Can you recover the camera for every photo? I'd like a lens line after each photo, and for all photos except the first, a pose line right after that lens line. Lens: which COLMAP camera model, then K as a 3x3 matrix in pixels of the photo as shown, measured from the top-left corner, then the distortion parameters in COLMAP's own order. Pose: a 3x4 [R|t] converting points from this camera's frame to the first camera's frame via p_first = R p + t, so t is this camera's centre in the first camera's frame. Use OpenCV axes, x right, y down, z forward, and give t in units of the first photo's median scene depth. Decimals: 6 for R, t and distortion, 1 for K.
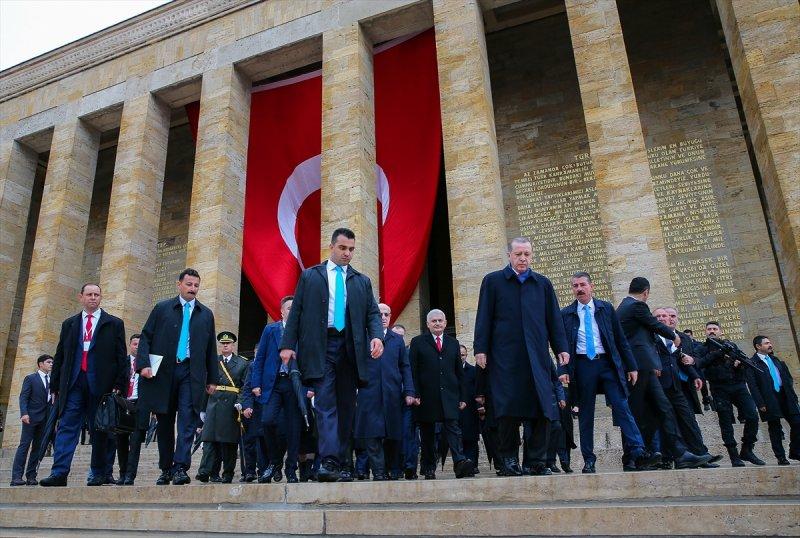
lens RADIAL K [[584.0, 0, 400.0], [0, 584.0, 269.0], [0, 0, 1]] dist [-0.066647, 0.003213]
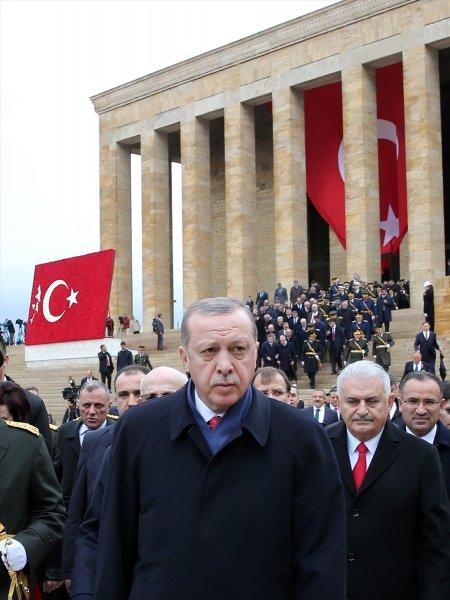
lens RADIAL K [[1013.4, 0, 225.0], [0, 1013.4, 300.0], [0, 0, 1]] dist [0.034661, 0.004980]
pose [[0.916139, -0.017237, -0.400490, 0.620049], [0.109823, 0.971642, 0.209405, -0.381616], [0.385523, -0.235827, 0.892052, -1.602881]]
